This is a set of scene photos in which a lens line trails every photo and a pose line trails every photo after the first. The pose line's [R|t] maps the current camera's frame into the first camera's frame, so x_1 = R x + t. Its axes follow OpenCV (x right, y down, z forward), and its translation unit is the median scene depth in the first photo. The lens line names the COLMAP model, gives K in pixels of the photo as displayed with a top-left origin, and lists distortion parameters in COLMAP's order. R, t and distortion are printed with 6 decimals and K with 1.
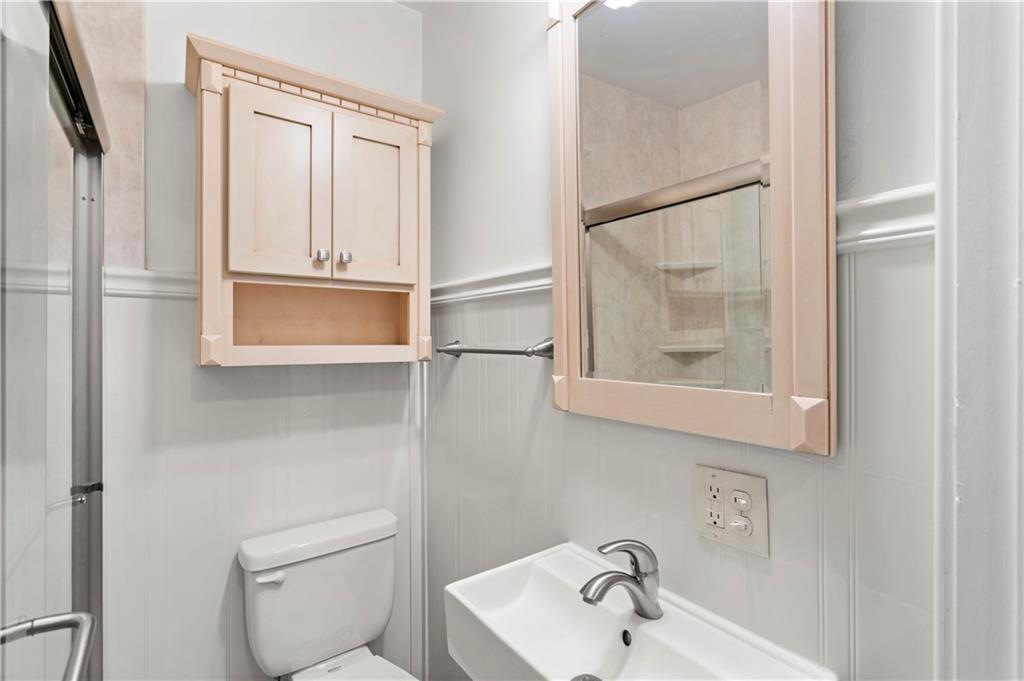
lens RADIAL K [[469.4, 0, 504.1], [0, 469.4, 338.1], [0, 0, 1]] dist [0.000393, 0.001510]
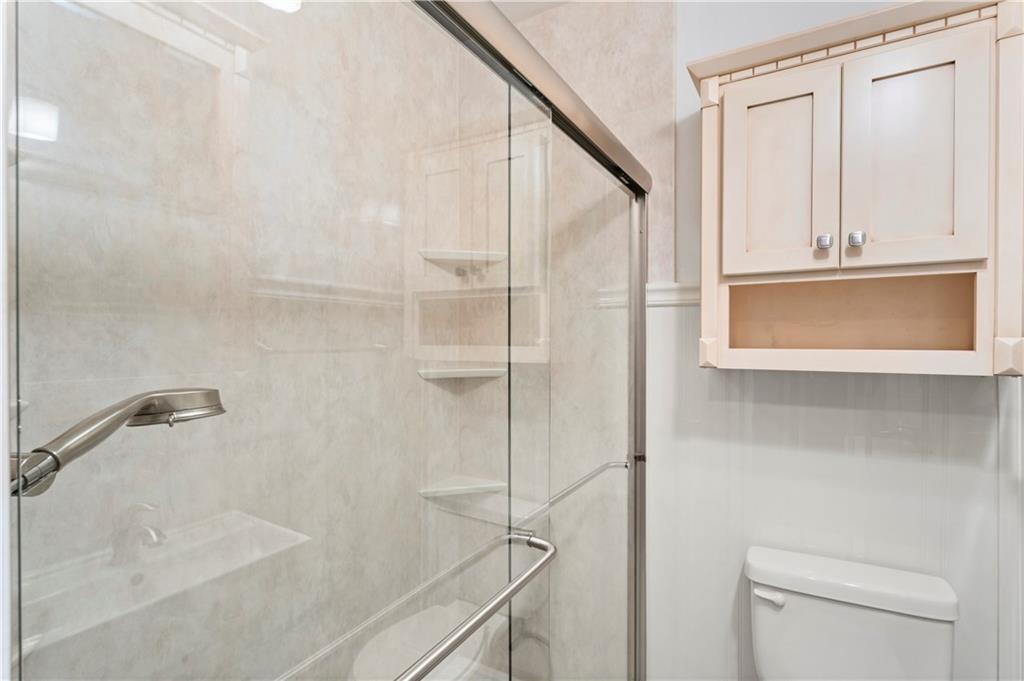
lens RADIAL K [[492.5, 0, 508.2], [0, 492.5, 343.9], [0, 0, 1]] dist [-0.005078, 0.002489]
pose [[0.413696, 0.006041, -0.910395, 0.180080], [0.004454, 0.999953, 0.008660, -0.004695], [0.910404, -0.007637, 0.413649, 0.118897]]
